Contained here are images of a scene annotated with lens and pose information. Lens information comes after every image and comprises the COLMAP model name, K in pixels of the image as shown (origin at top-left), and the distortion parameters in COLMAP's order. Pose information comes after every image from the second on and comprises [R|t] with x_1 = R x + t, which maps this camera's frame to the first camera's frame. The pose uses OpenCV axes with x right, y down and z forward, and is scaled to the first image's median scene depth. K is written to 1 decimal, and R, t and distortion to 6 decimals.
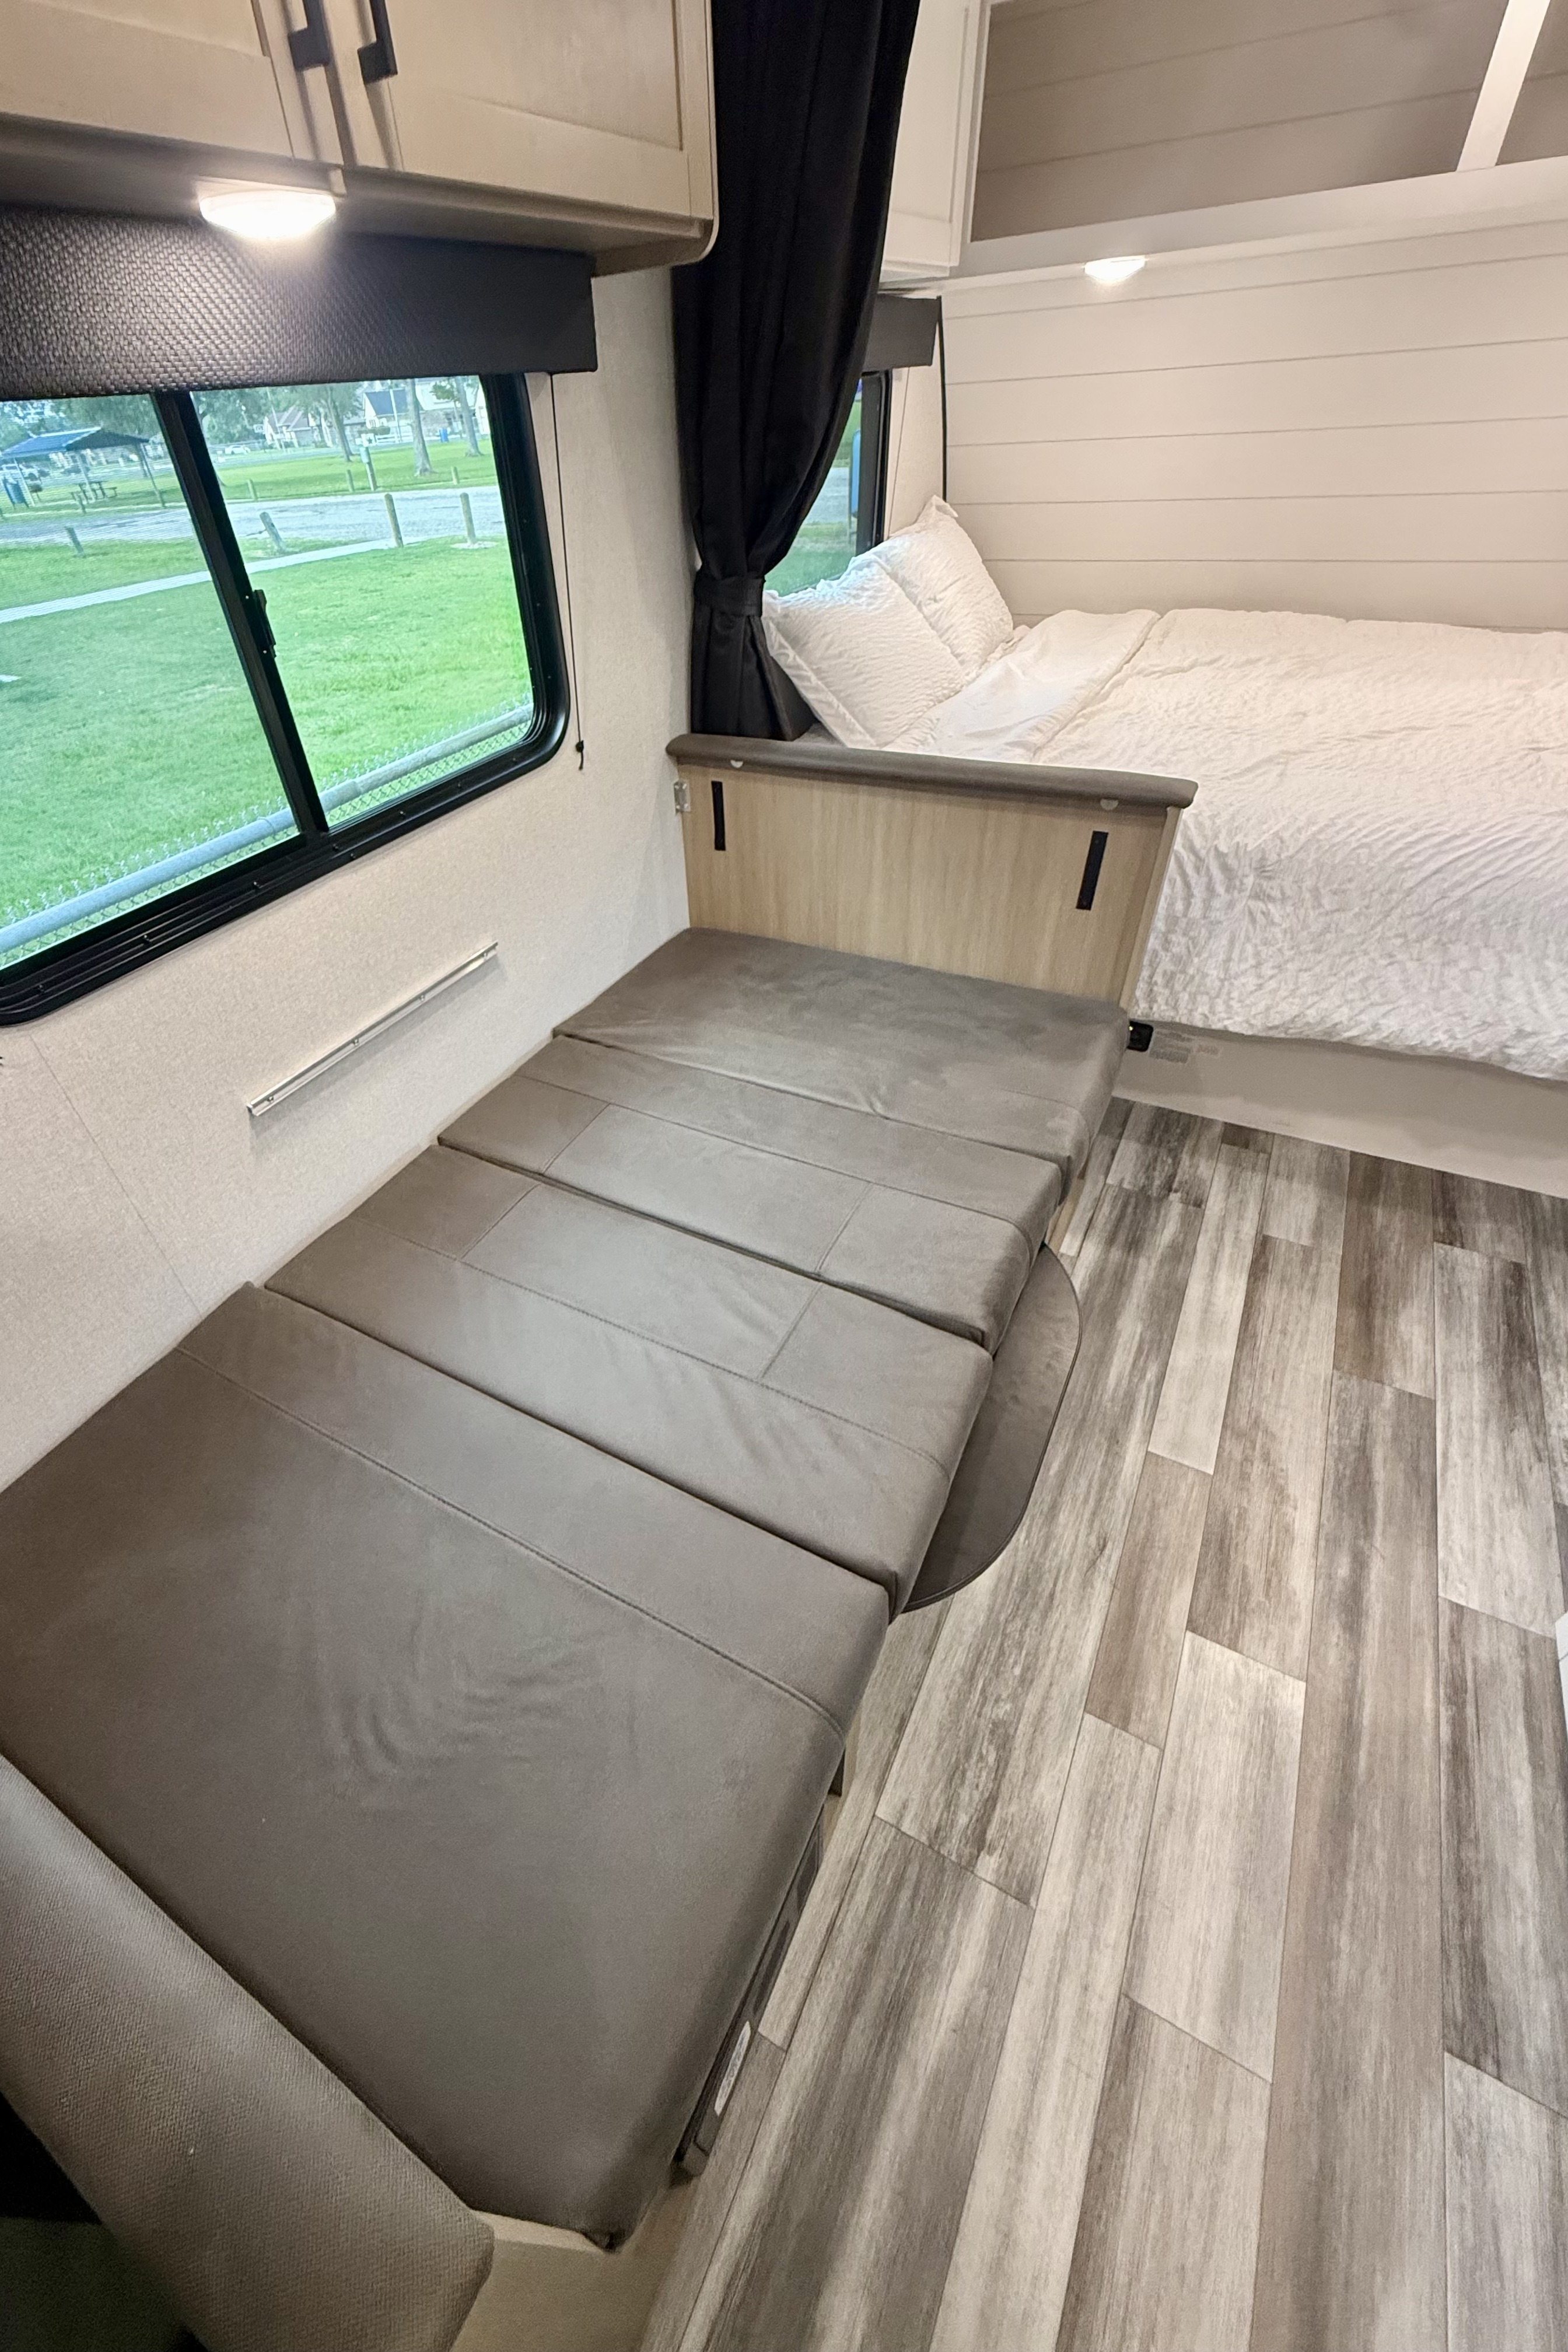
lens RADIAL K [[933.1, 0, 697.7], [0, 933.1, 1188.5], [0, 0, 1]] dist [-0.001048, -0.000014]
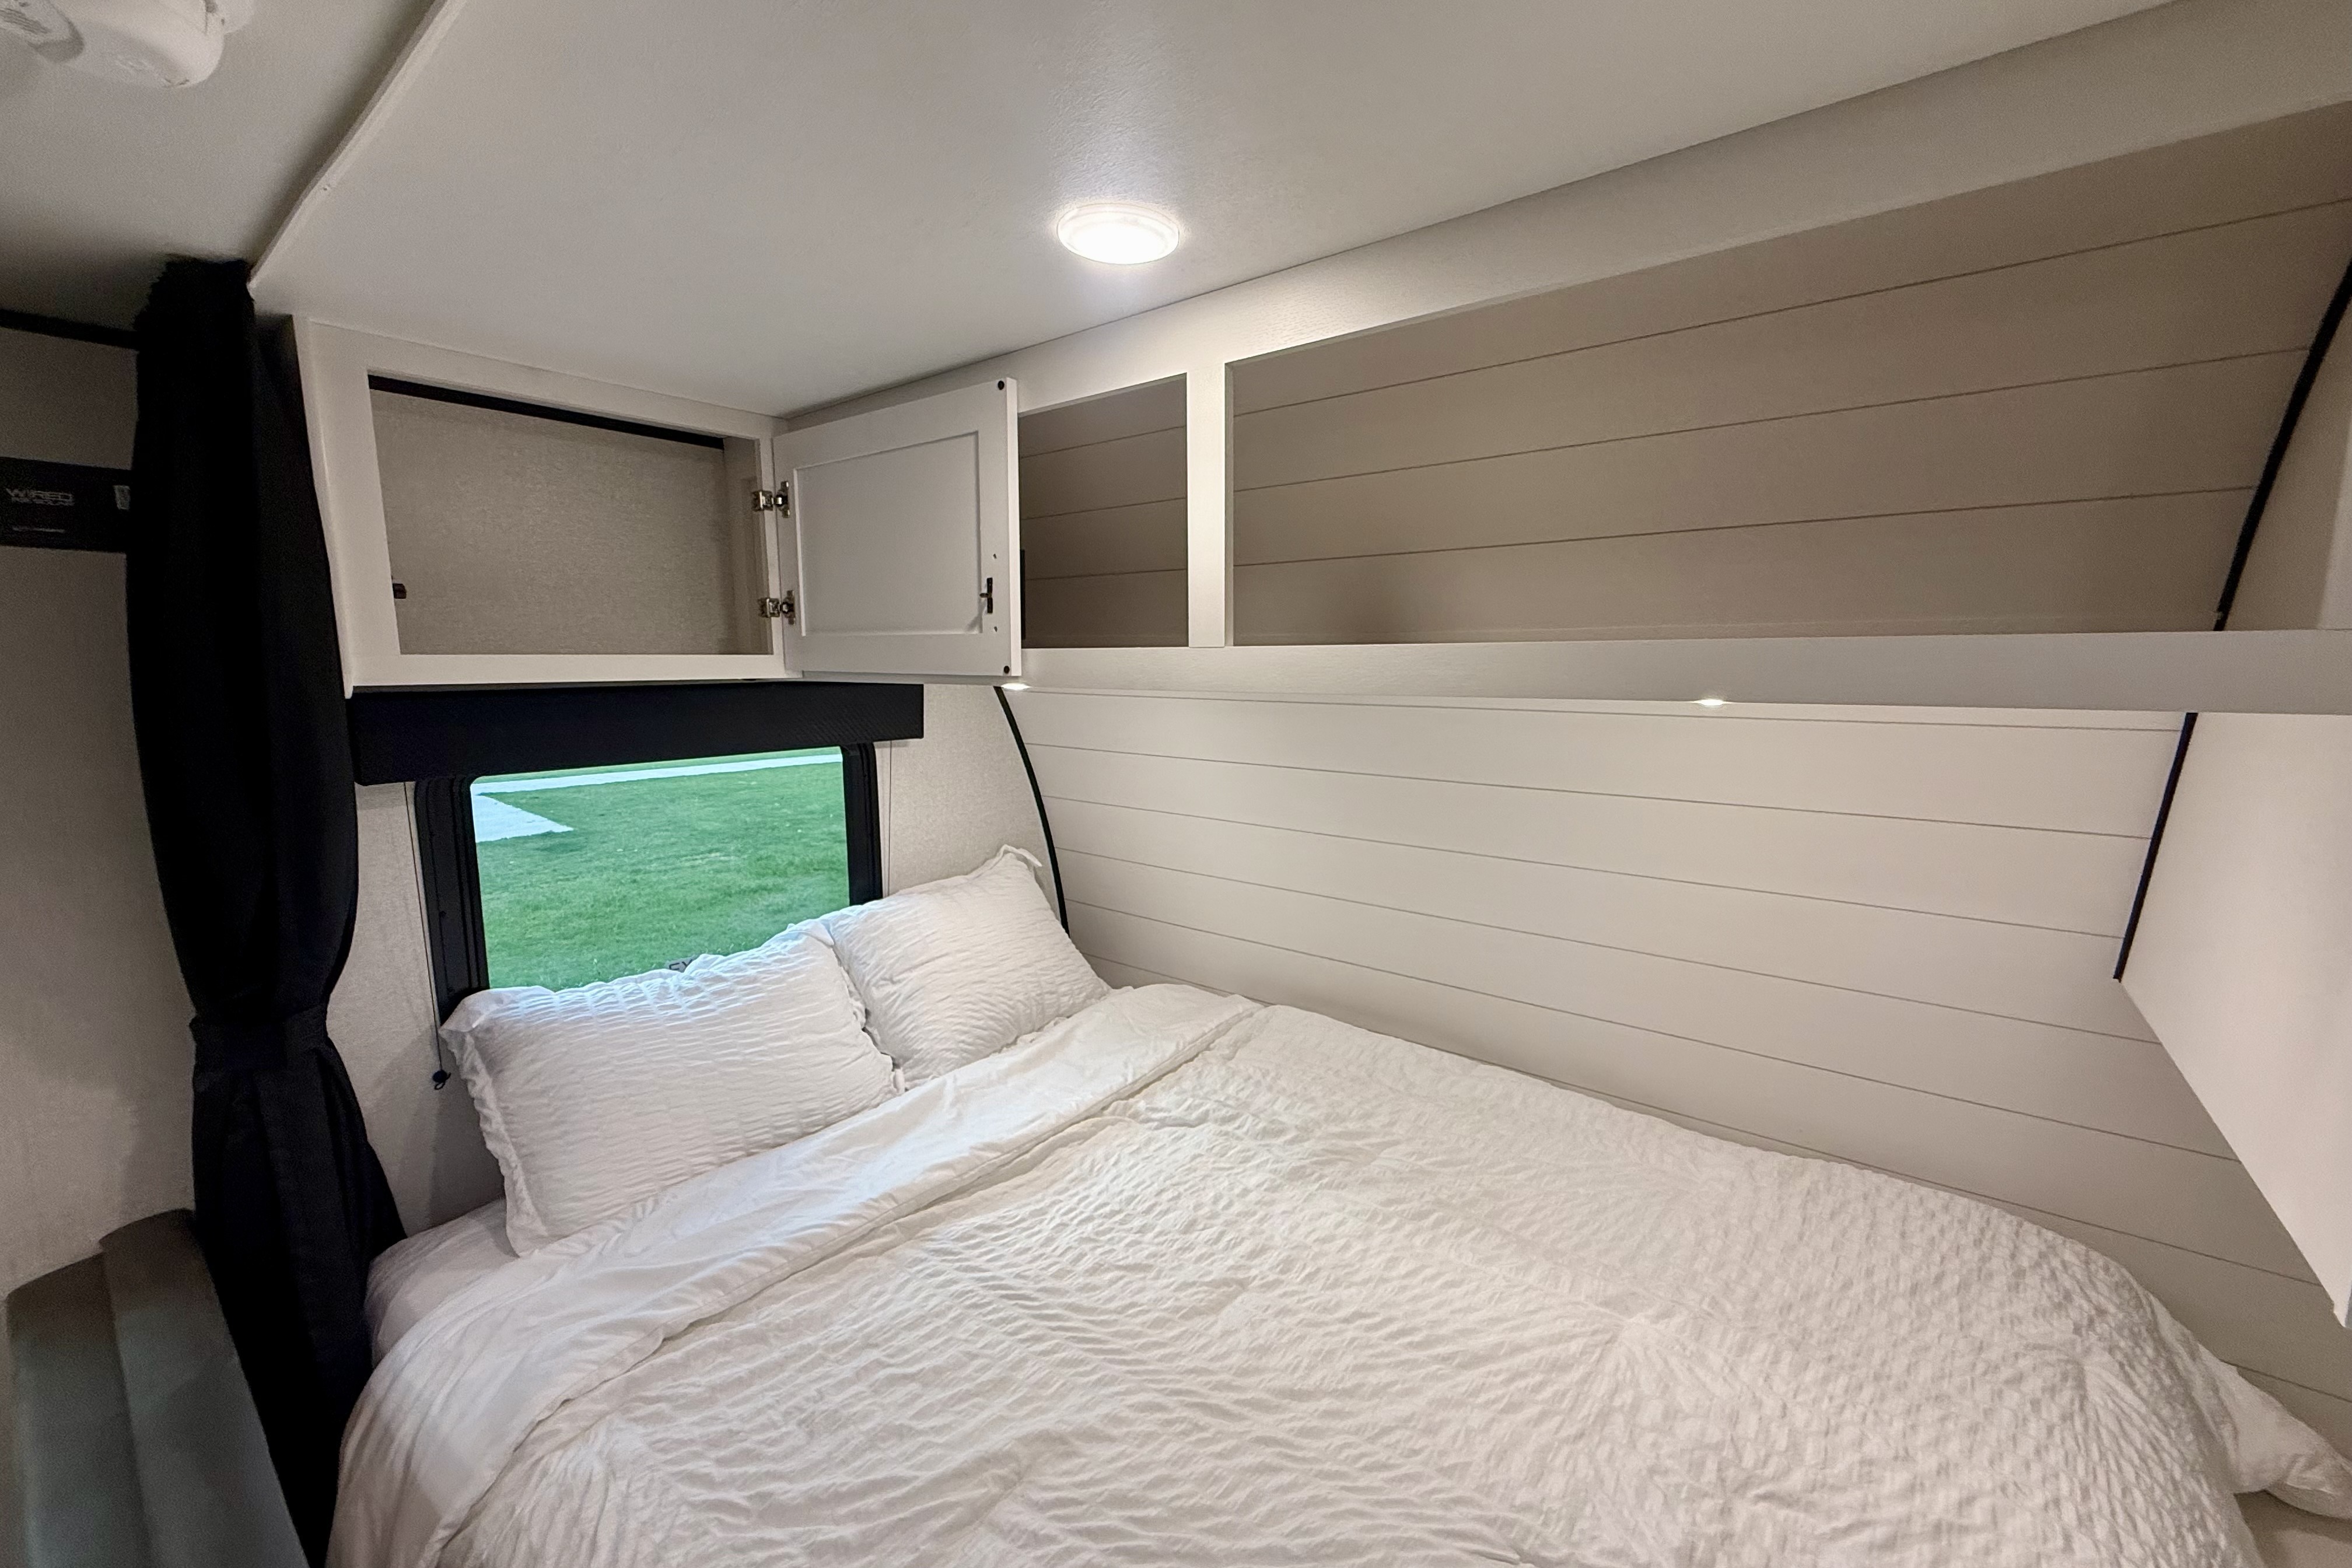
lens RADIAL K [[933.1, 0, 1181.5], [0, 933.1, 782.5], [0, 0, 1]] dist [-0.001048, -0.000014]
pose [[0.988518, 0.078884, -0.128881, 0.805406], [-0.136655, 0.830690, -0.539703, -0.536540], [0.064487, 0.551118, 0.831932, 0.397644]]
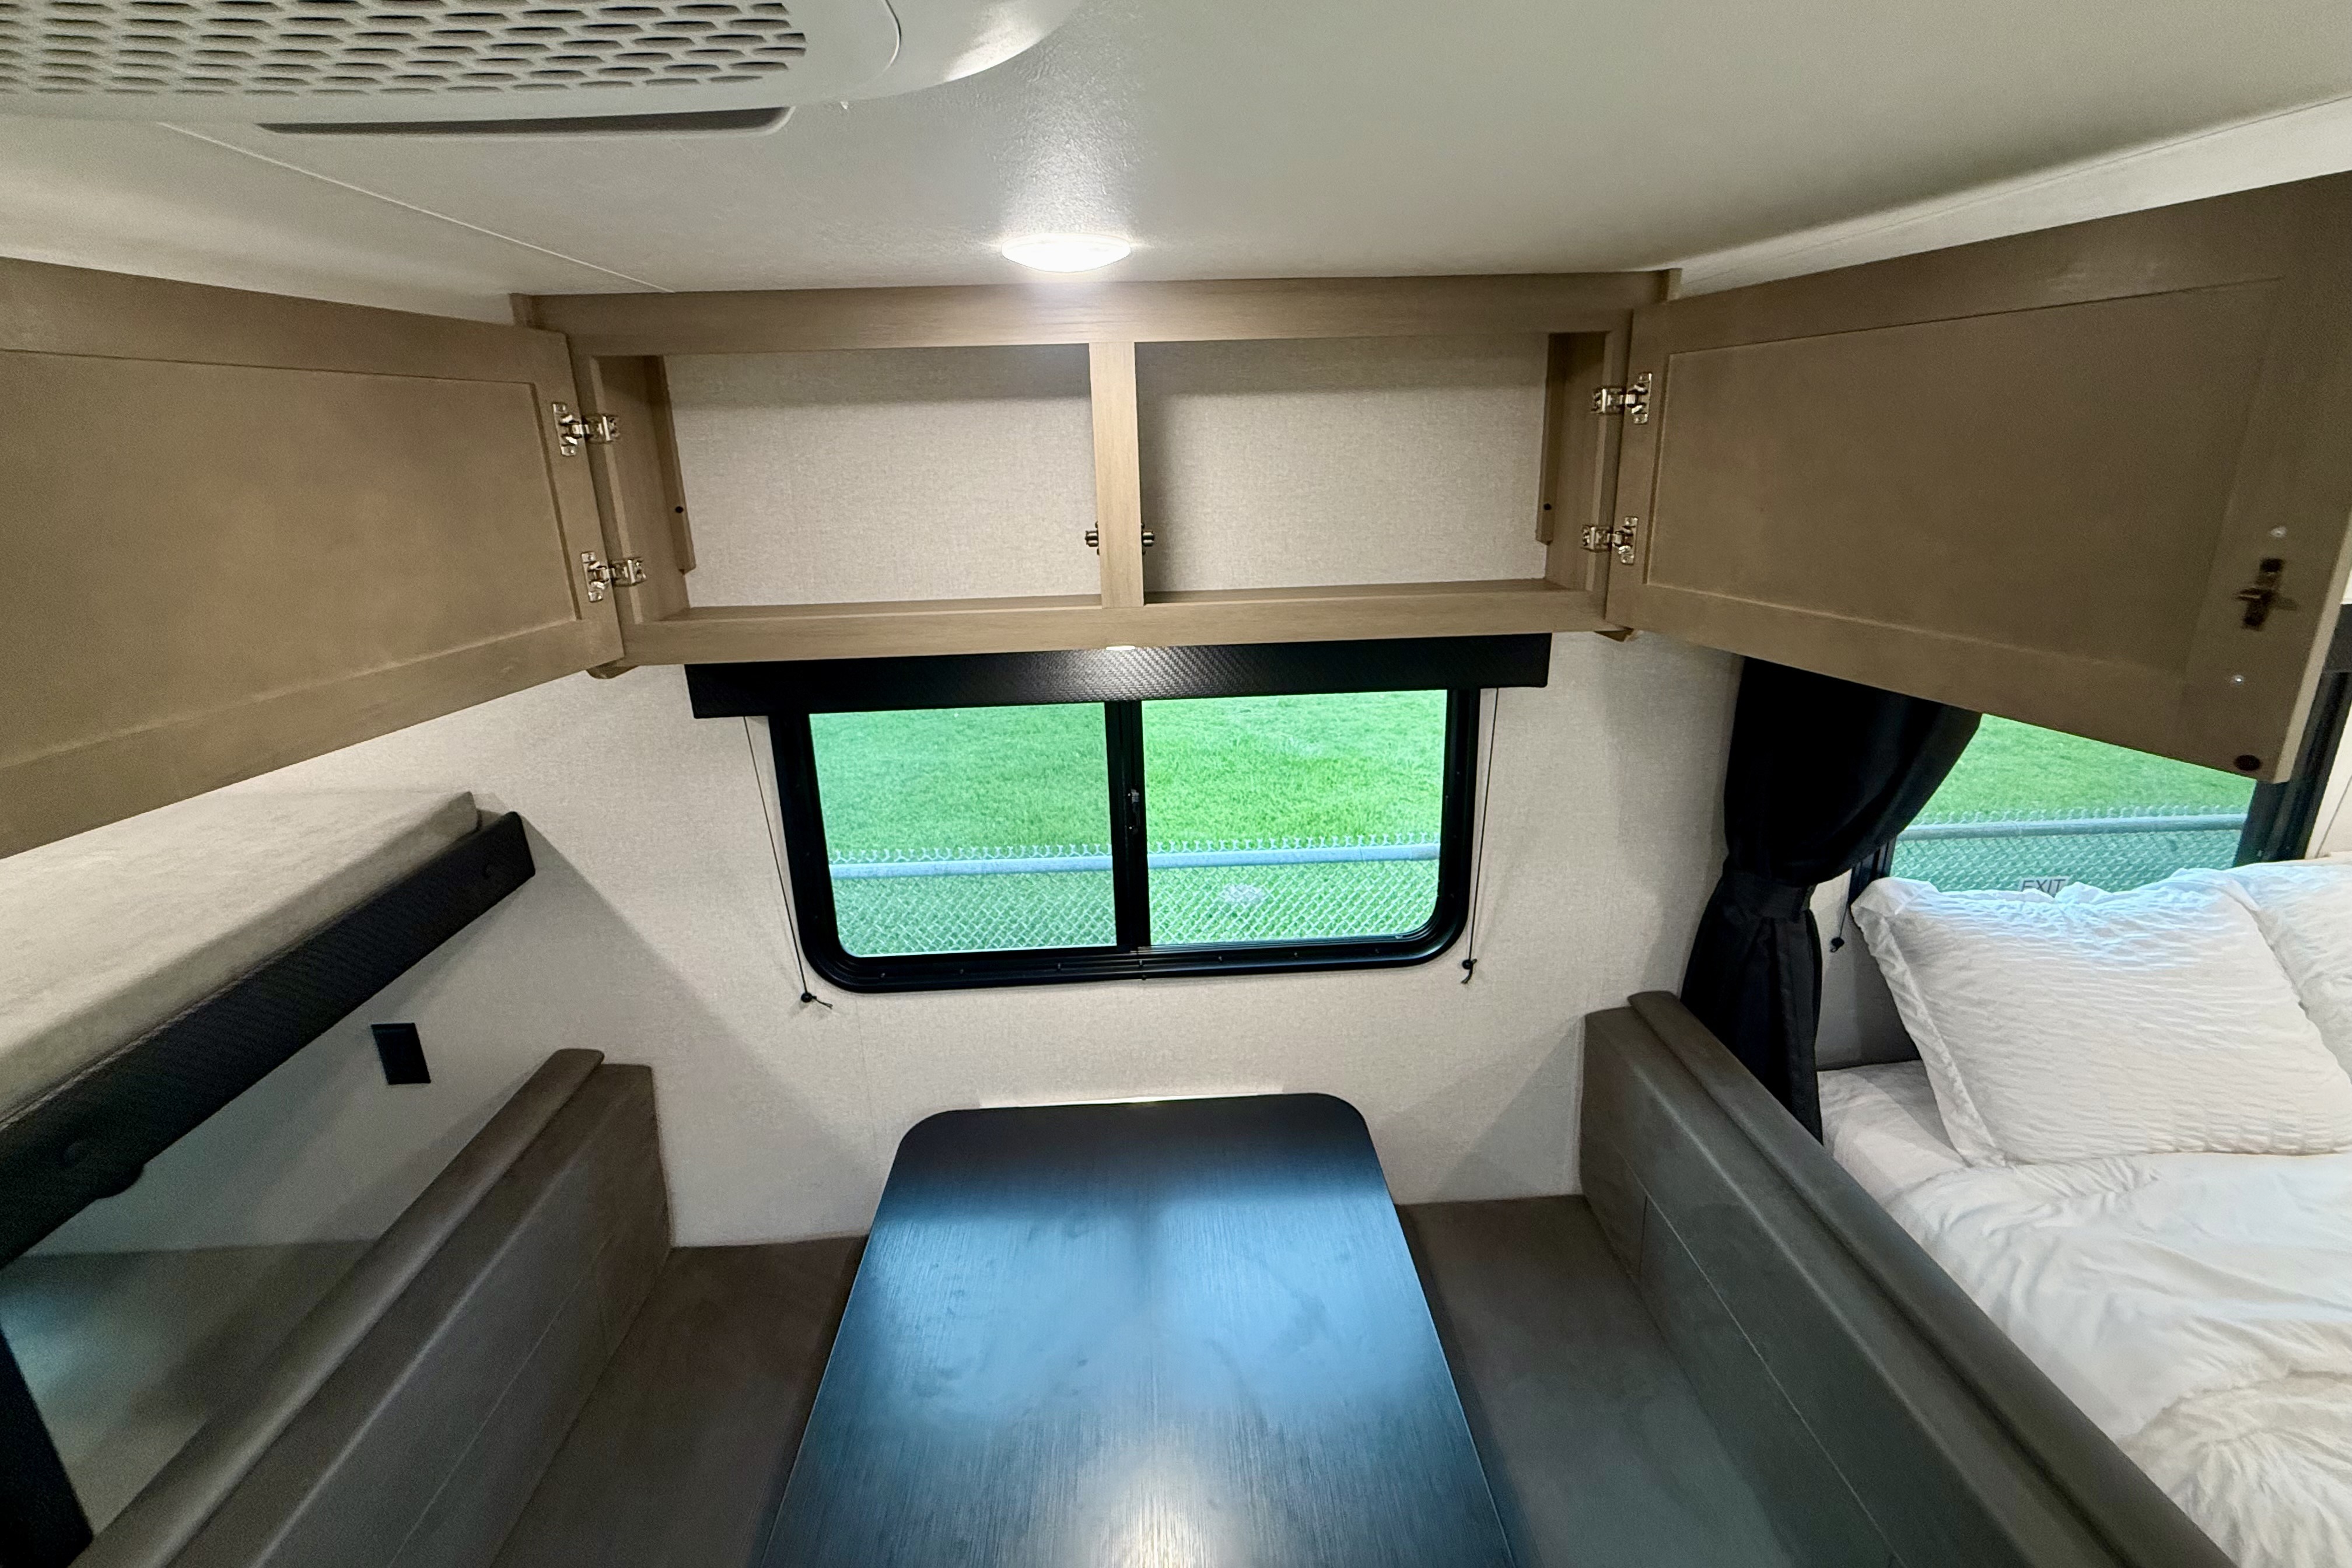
lens RADIAL K [[933.1, 0, 1157.7], [0, 933.1, 678.9], [0, 0, 1]] dist [-0.001048, -0.000014]
pose [[0.529550, 0.248096, -0.811188, 0.391438], [-0.556140, 0.823622, -0.111154, -0.413794], [0.640535, 0.509996, 0.574125, 0.092926]]
